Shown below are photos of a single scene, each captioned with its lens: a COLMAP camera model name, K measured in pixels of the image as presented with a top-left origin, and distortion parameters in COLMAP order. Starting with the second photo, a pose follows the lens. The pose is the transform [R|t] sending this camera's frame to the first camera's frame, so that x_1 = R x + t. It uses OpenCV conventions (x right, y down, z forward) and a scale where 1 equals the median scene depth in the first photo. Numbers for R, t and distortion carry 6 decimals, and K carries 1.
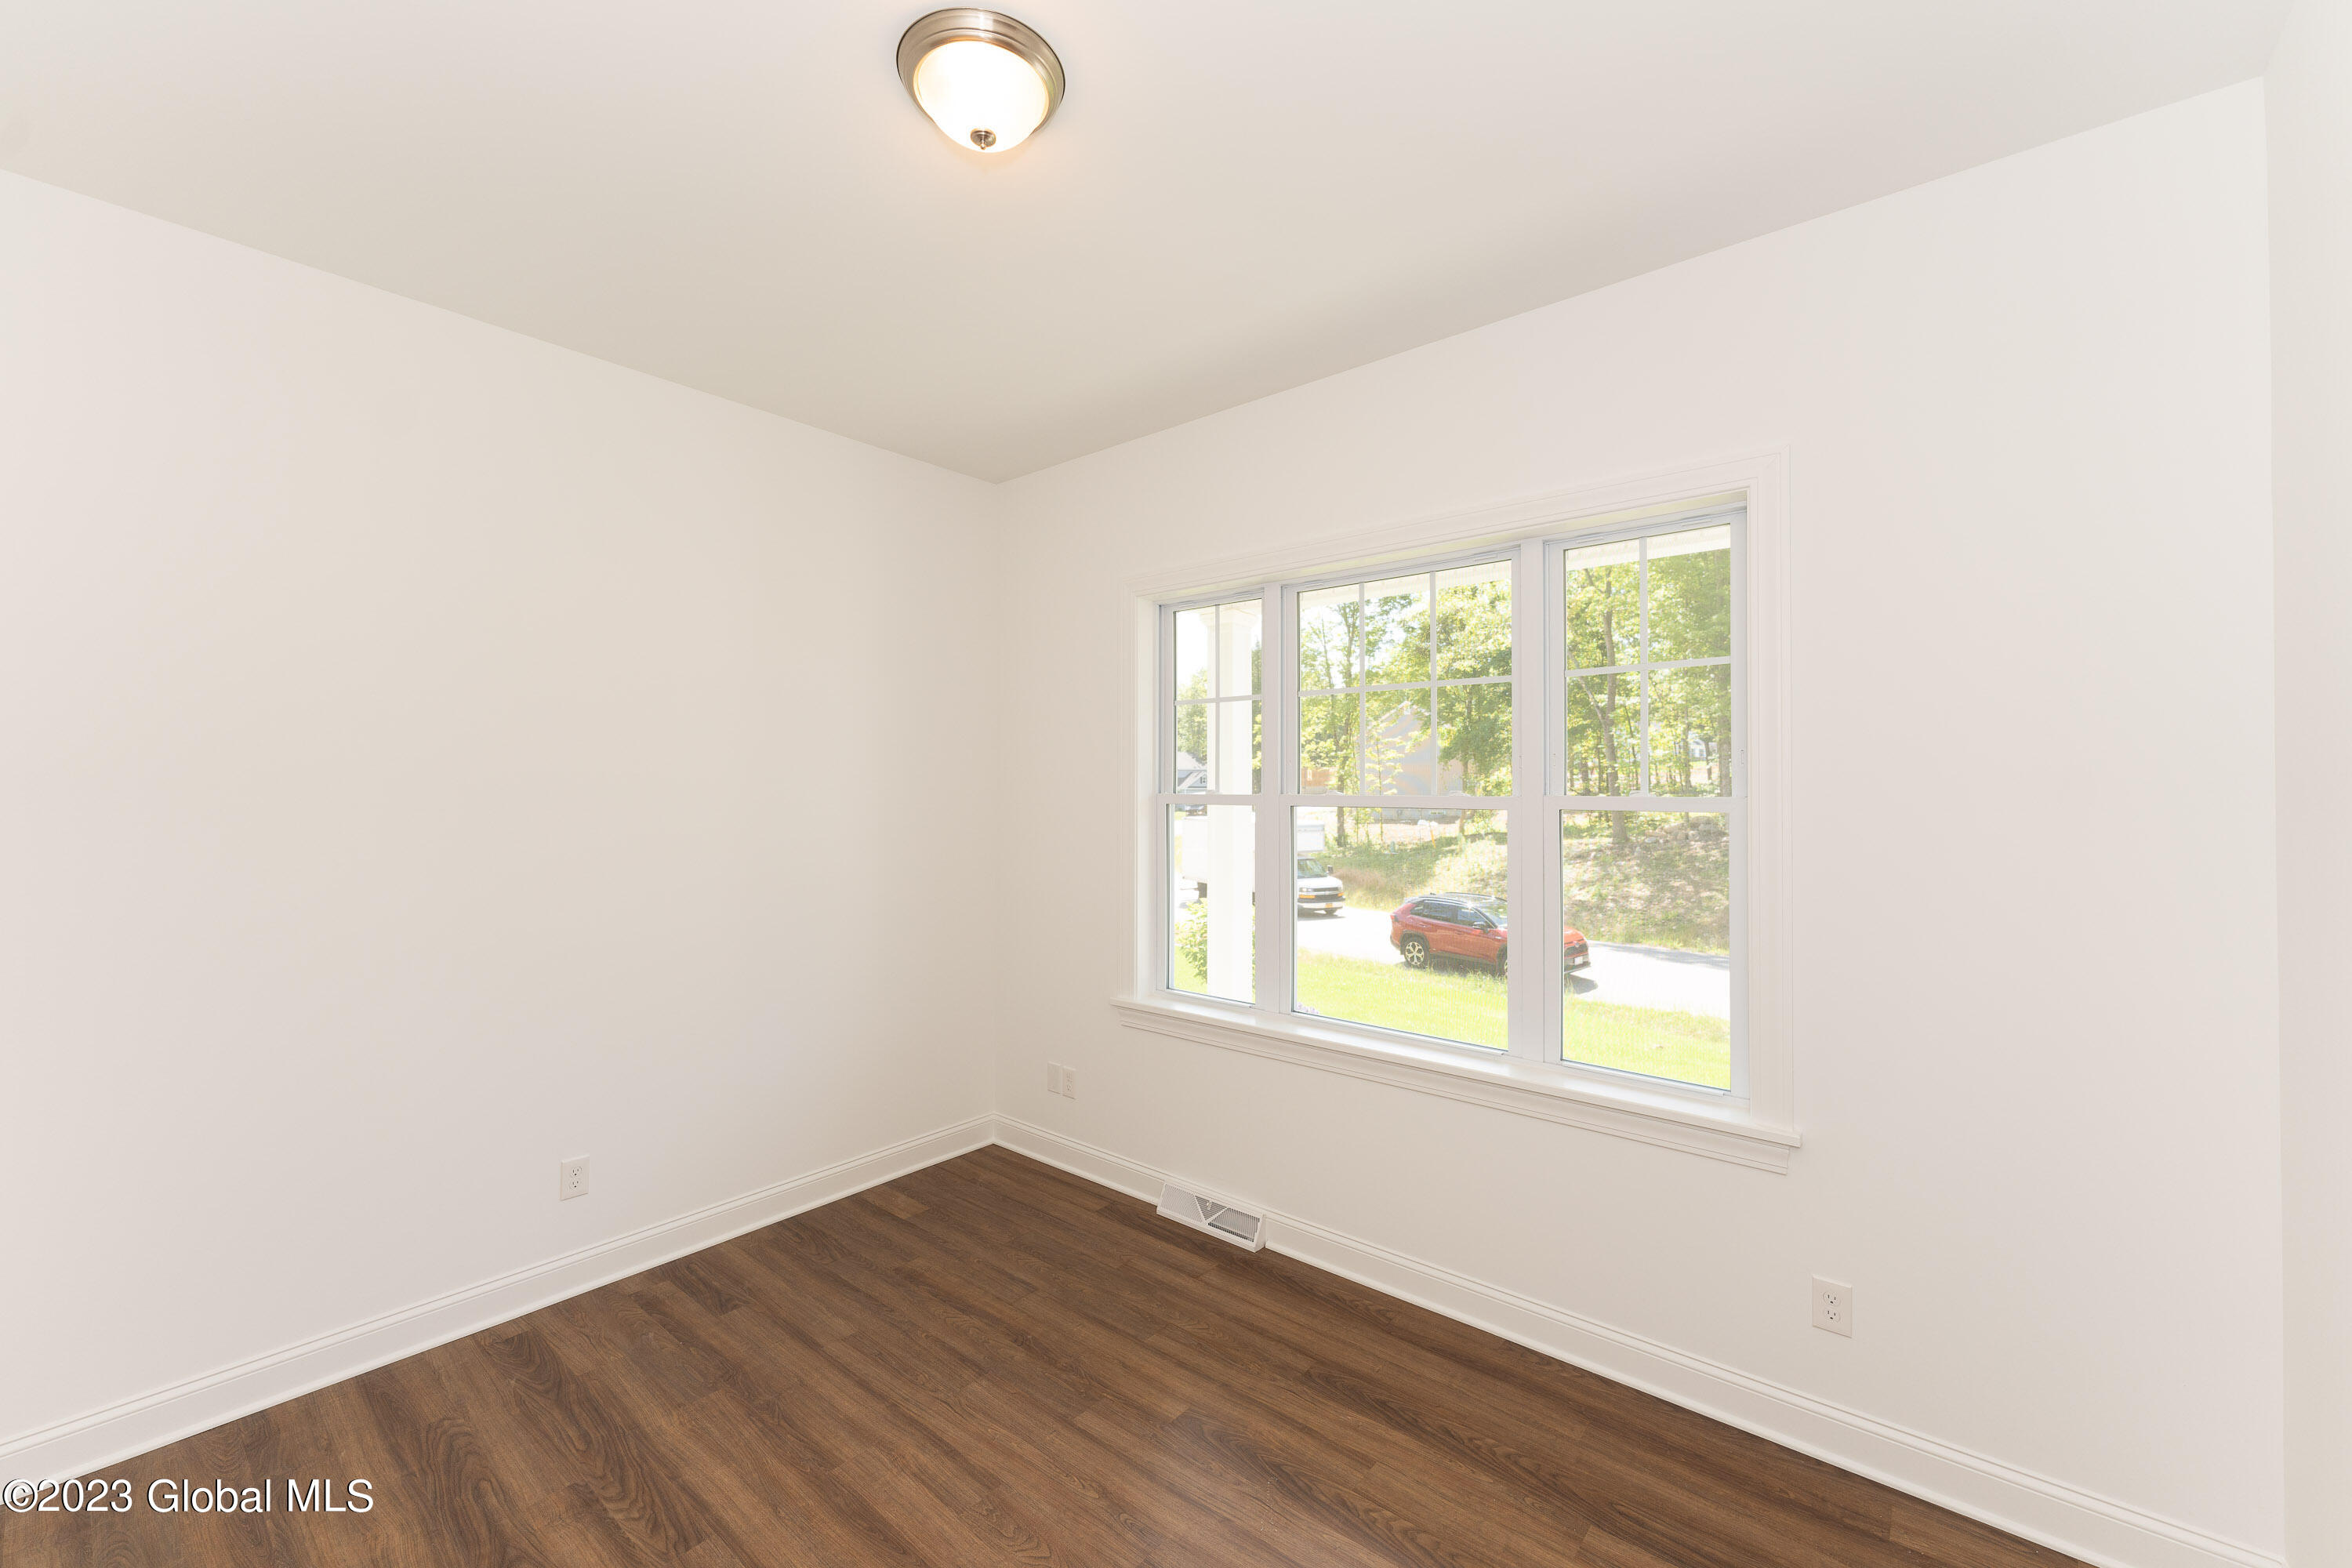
lens RADIAL K [[935.3, 0, 1175.3], [0, 935.3, 774.2], [0, 0, 1]] dist [0.000544, 0.000322]
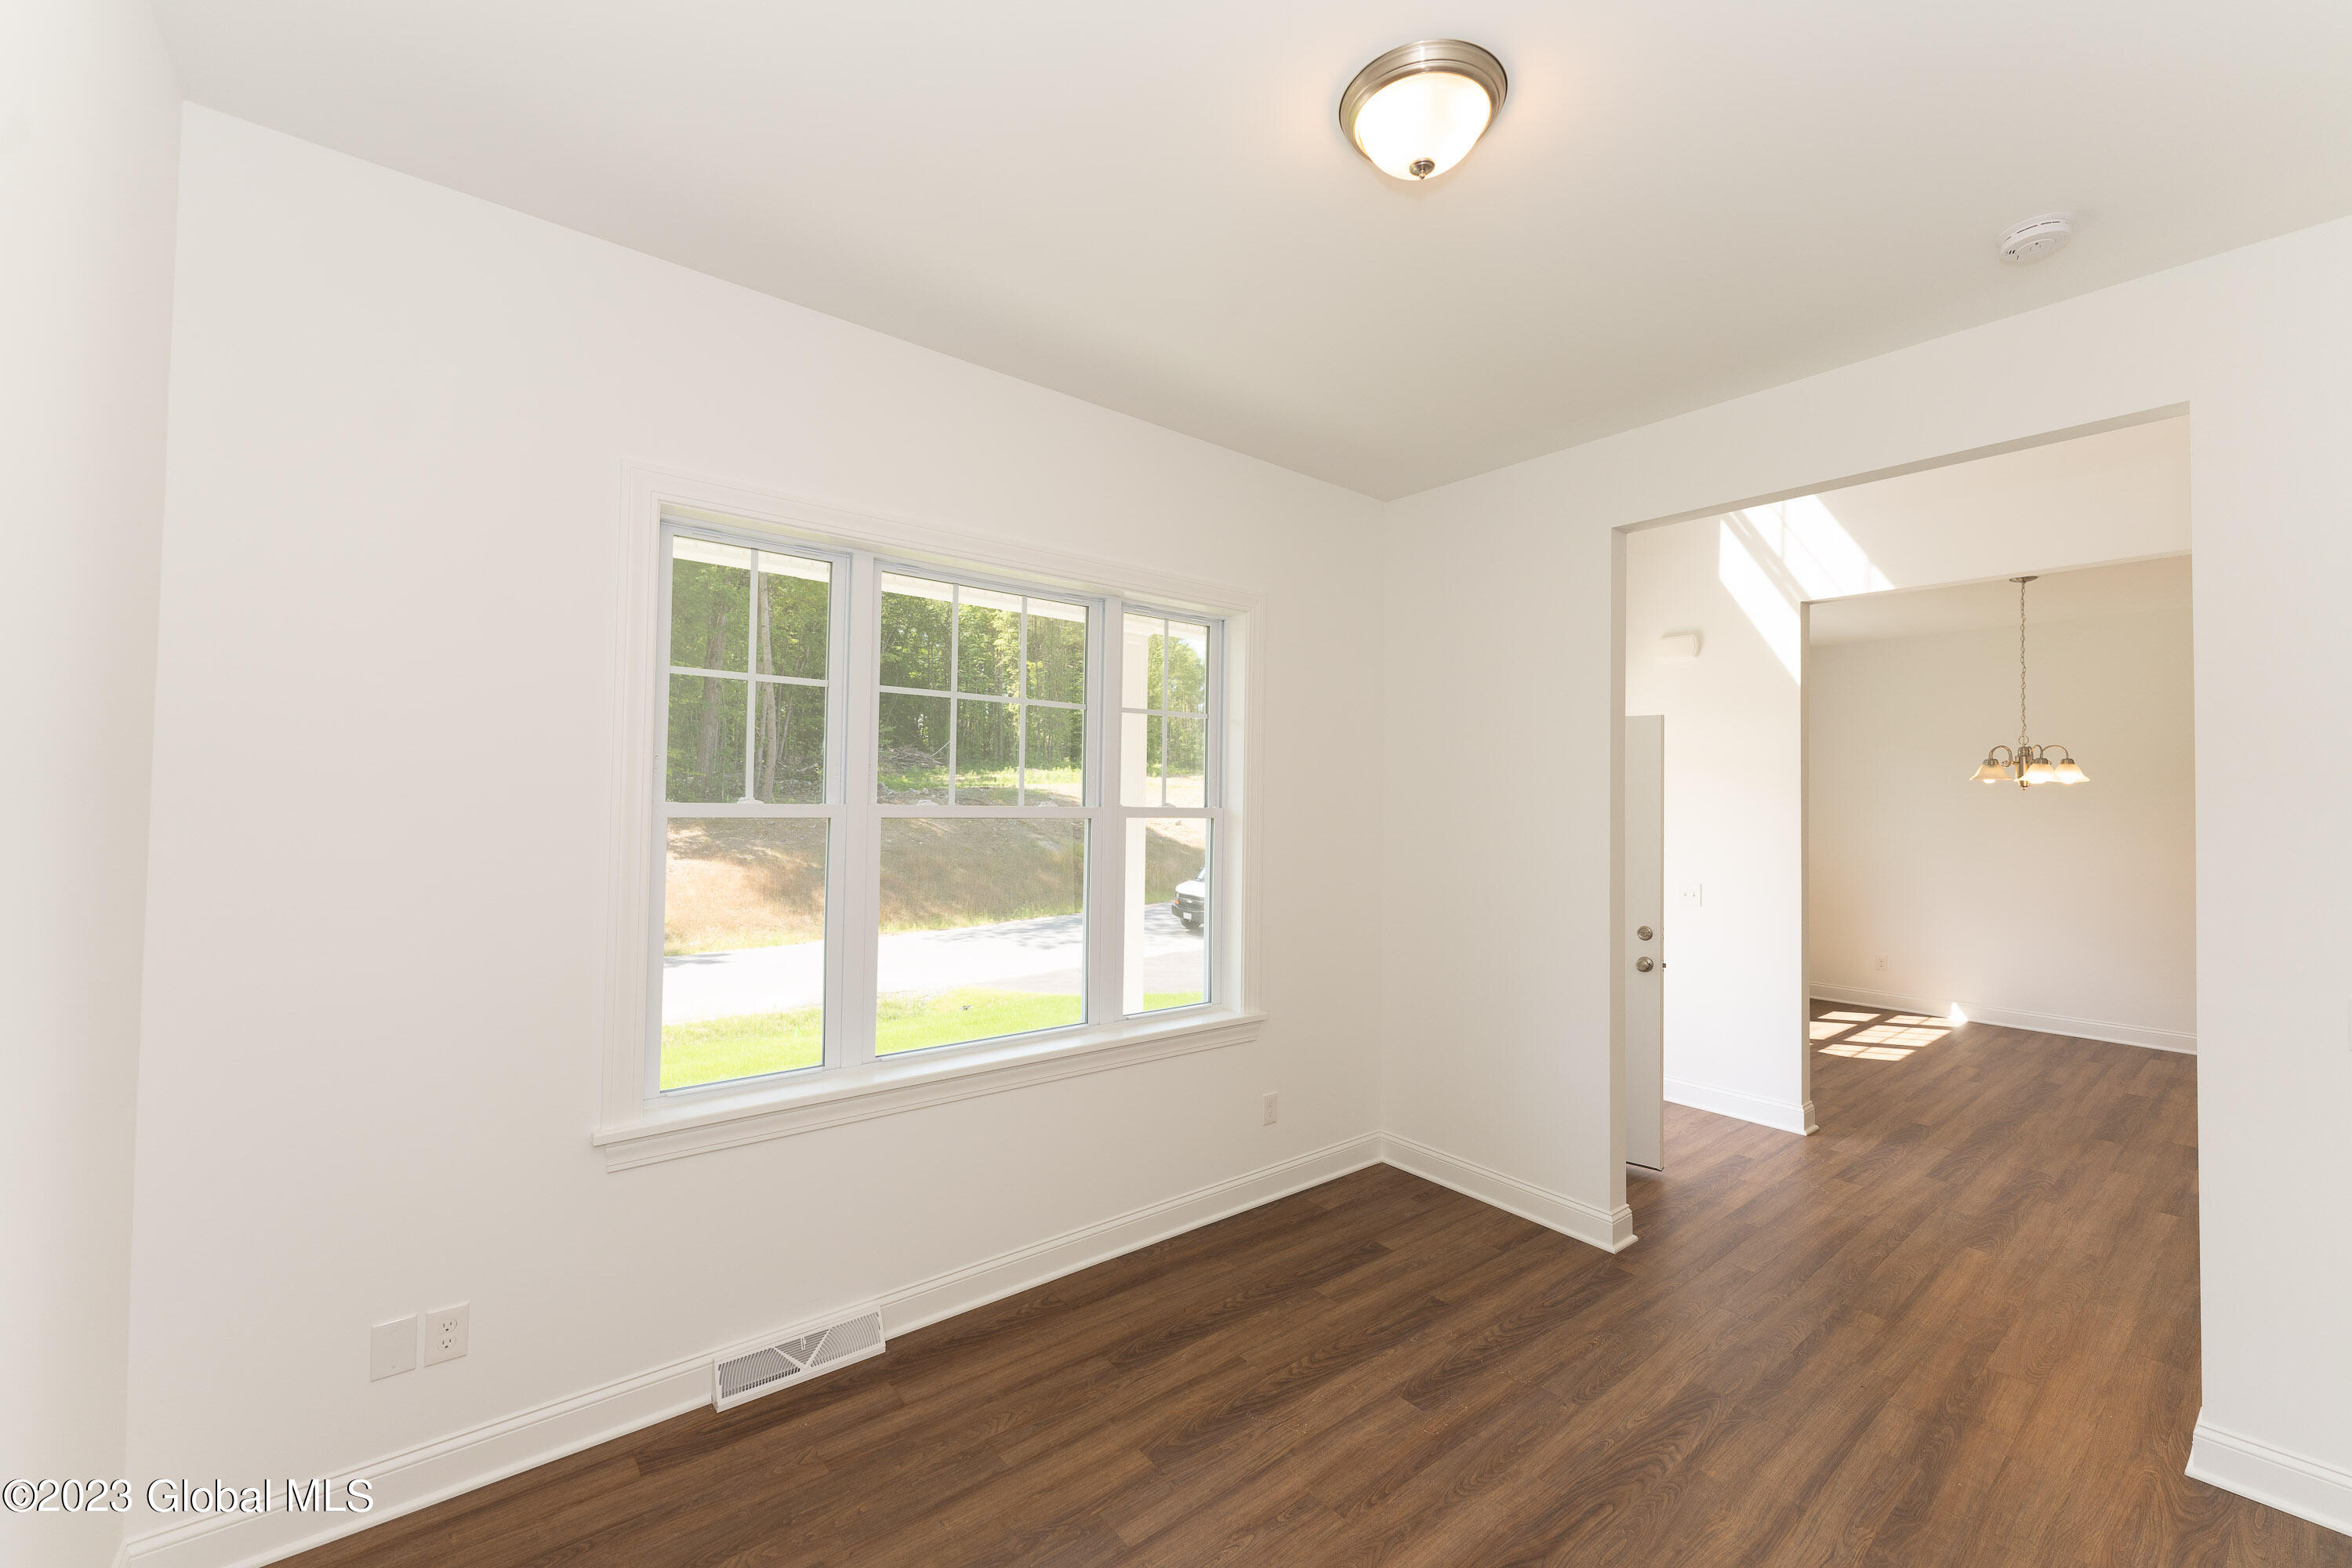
lens RADIAL K [[935.3, 0, 1173.1], [0, 935.3, 769.5], [0, 0, 1]] dist [0.000544, 0.000322]
pose [[0.194560, 0.033882, 0.980305, -0.793171], [-0.028381, 0.999179, -0.028902, 0.008327], [-0.980480, -0.022199, 0.195362, 0.671525]]
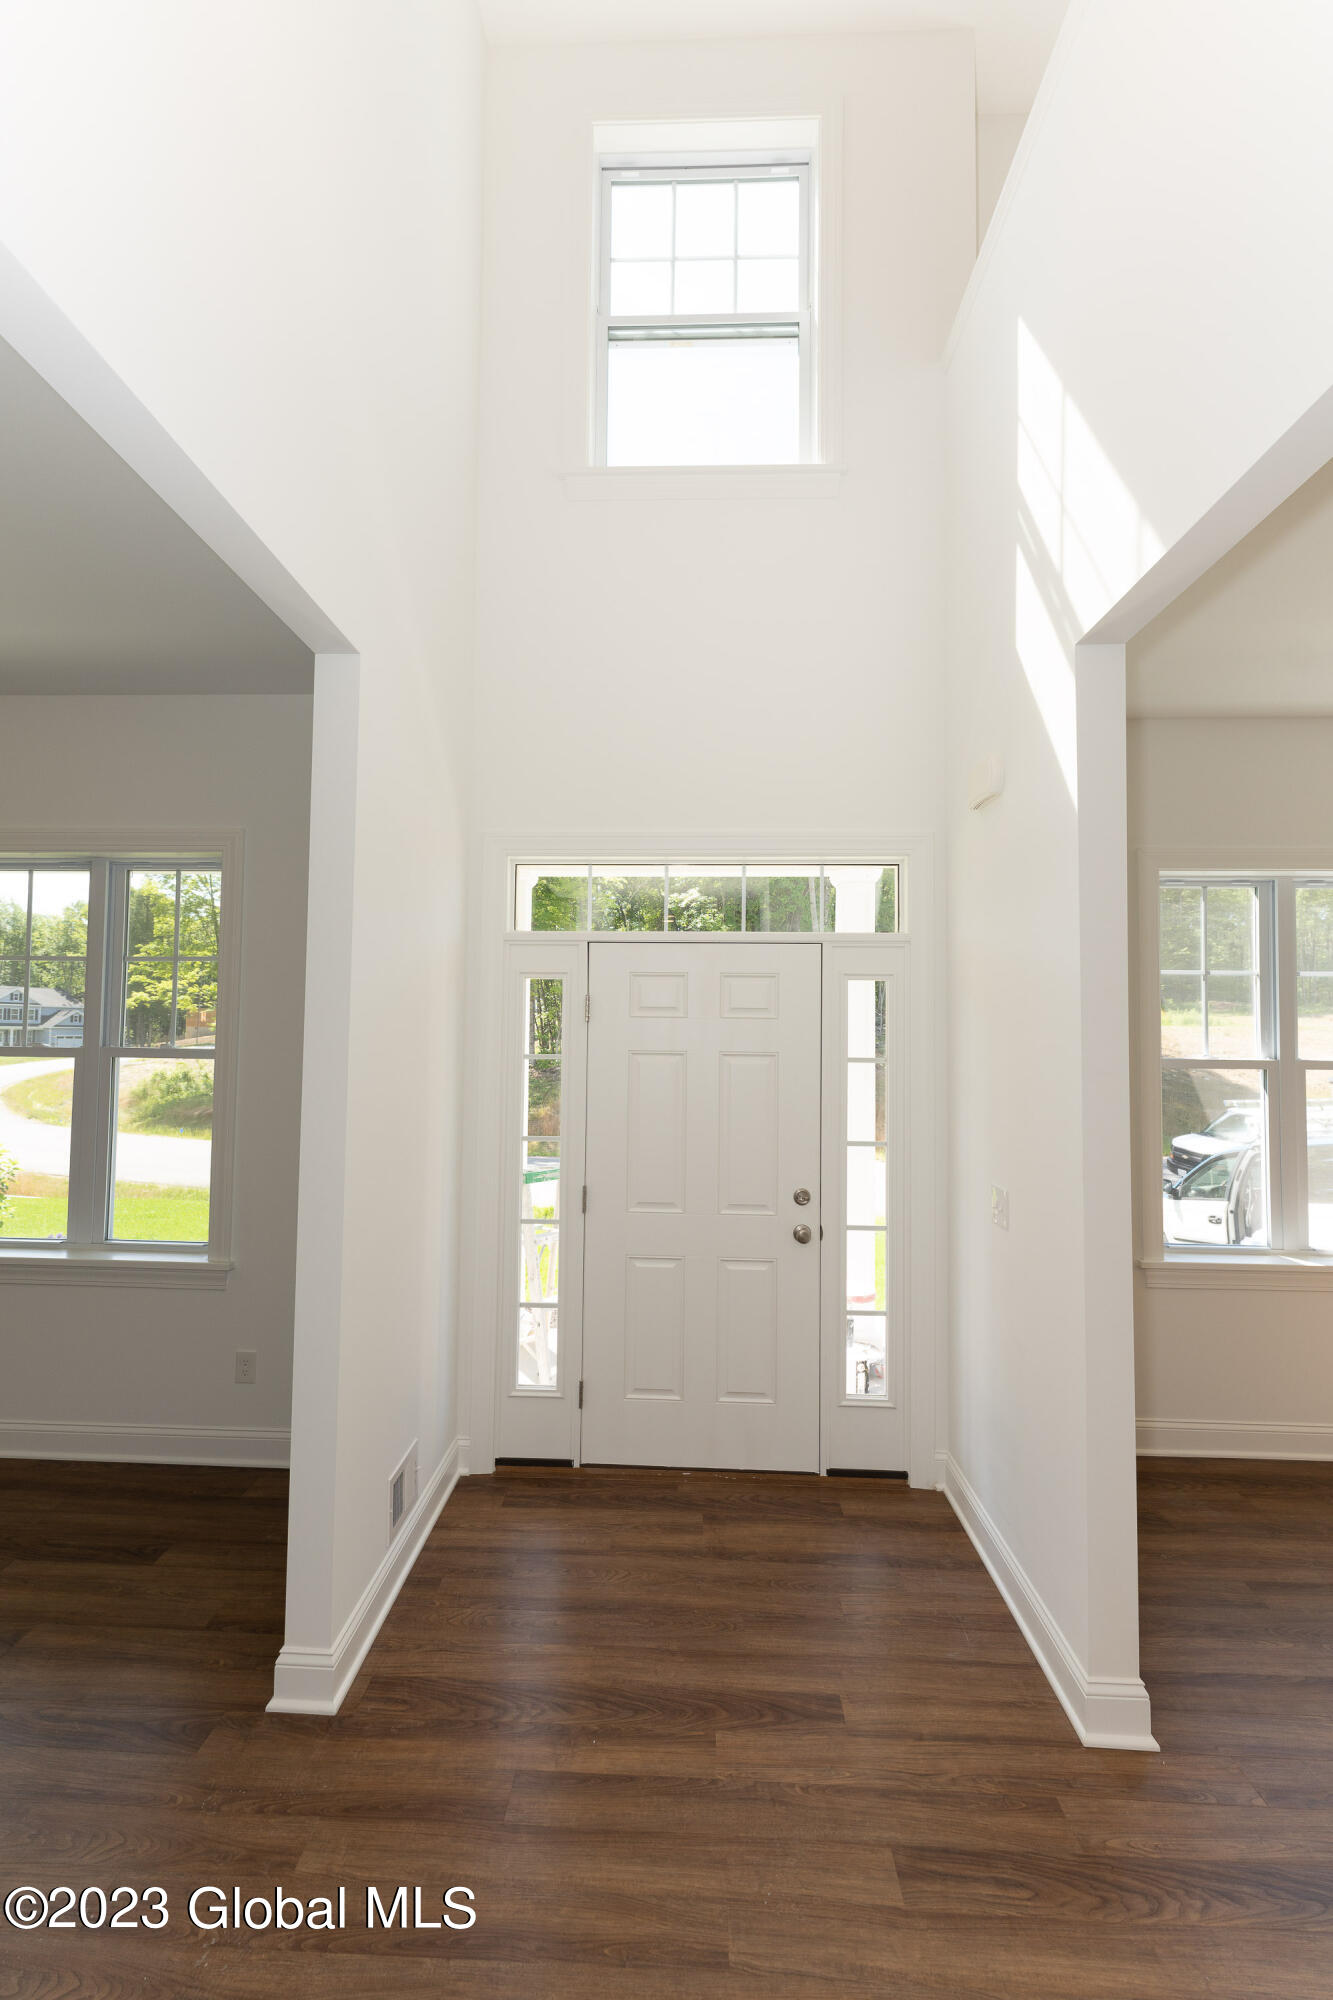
lens RADIAL K [[795.3, 0, 665.8], [0, 795.3, 999.3], [0, 0, 1]] dist [0.000544, 0.000322]
pose [[0.790726, 0.036496, 0.611081, 0.323900], [-0.021565, 0.999262, -0.031774, -0.026188], [-0.611790, 0.011946, 0.790930, -0.412713]]
